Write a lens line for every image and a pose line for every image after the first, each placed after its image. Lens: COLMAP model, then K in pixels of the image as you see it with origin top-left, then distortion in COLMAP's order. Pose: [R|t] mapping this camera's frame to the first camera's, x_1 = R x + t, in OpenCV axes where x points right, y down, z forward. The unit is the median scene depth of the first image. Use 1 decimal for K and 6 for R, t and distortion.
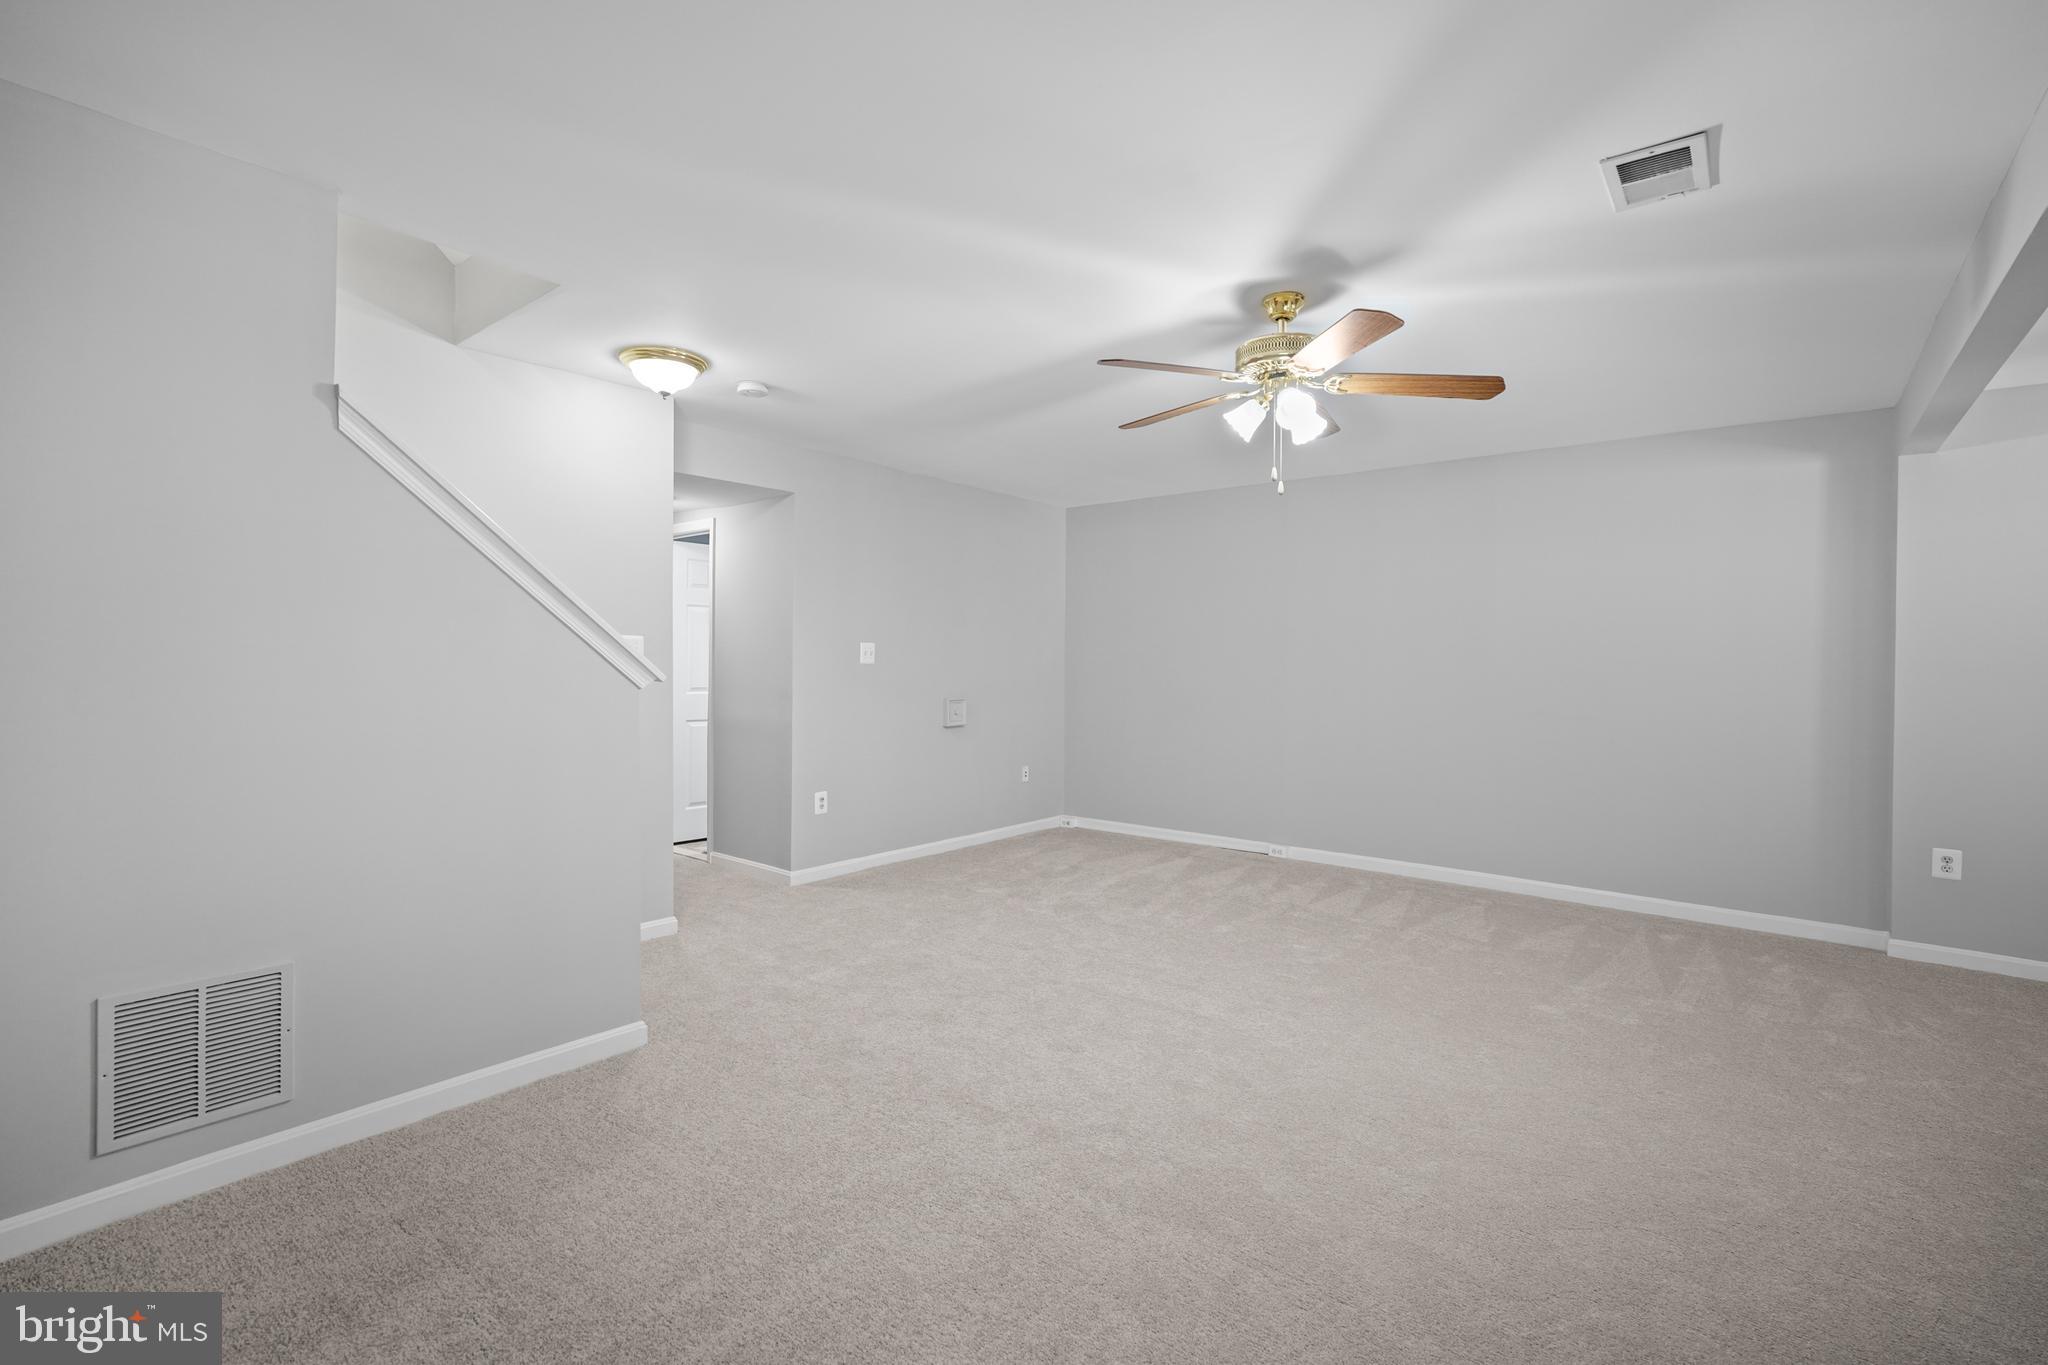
lens RADIAL K [[920.3, 0, 1024.0], [0, 920.3, 682.5], [0, 0, 1]] dist [-0.009728, 0.000131]
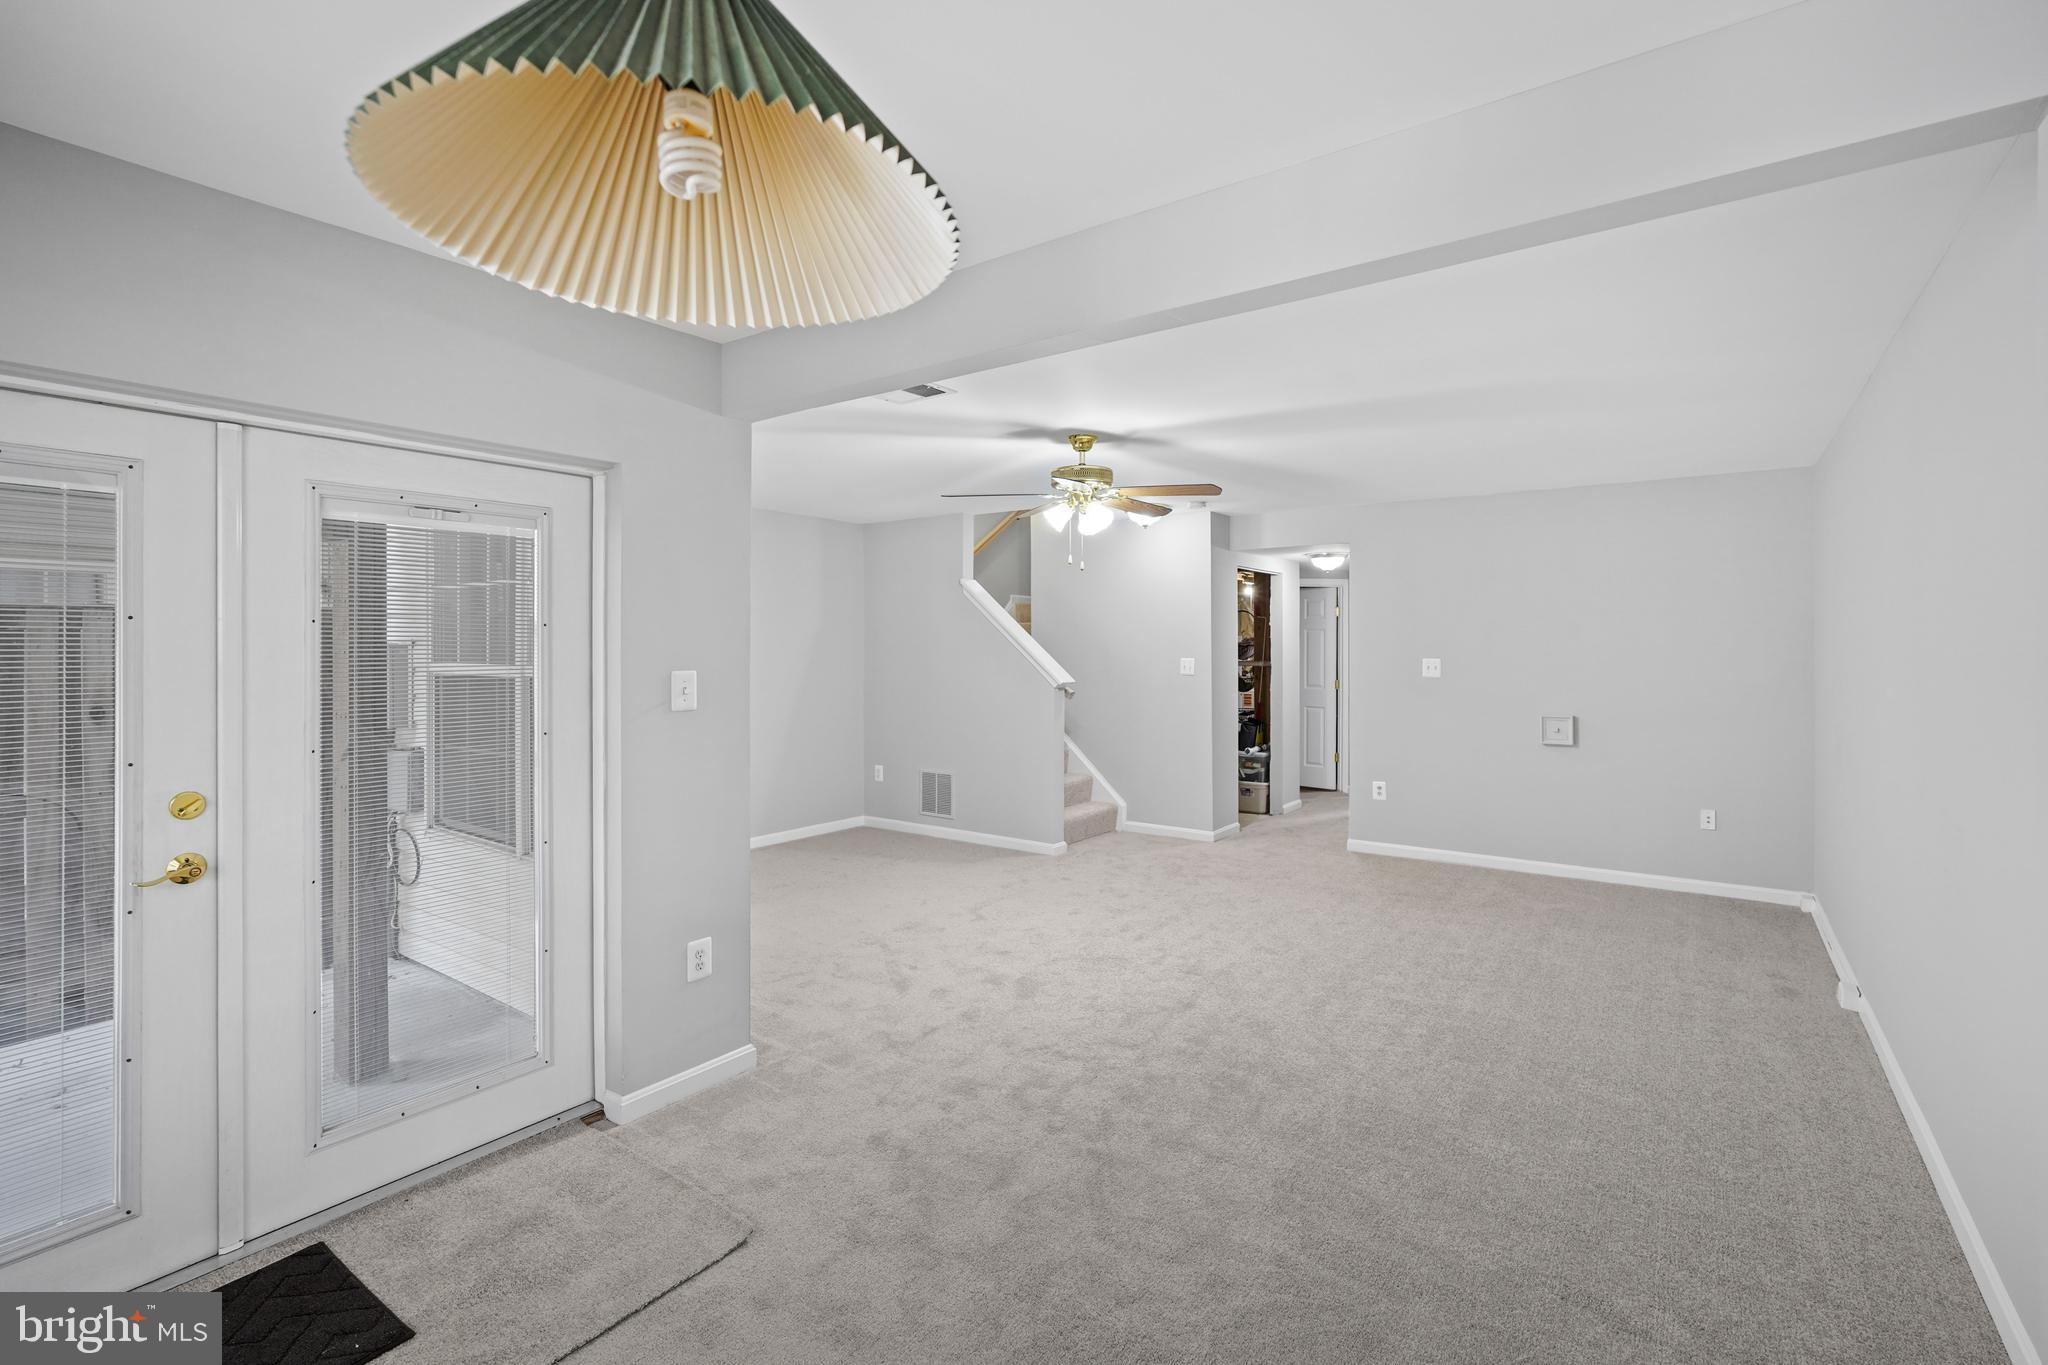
lens RADIAL K [[920.3, 0, 1024.0], [0, 920.3, 682.5], [0, 0, 1]] dist [-0.009728, 0.000131]
pose [[0.048342, 0.028112, -0.998435, 1.636842], [-0.018890, 0.999451, 0.027226, -0.062030], [0.998652, 0.017545, 0.048847, 0.789261]]
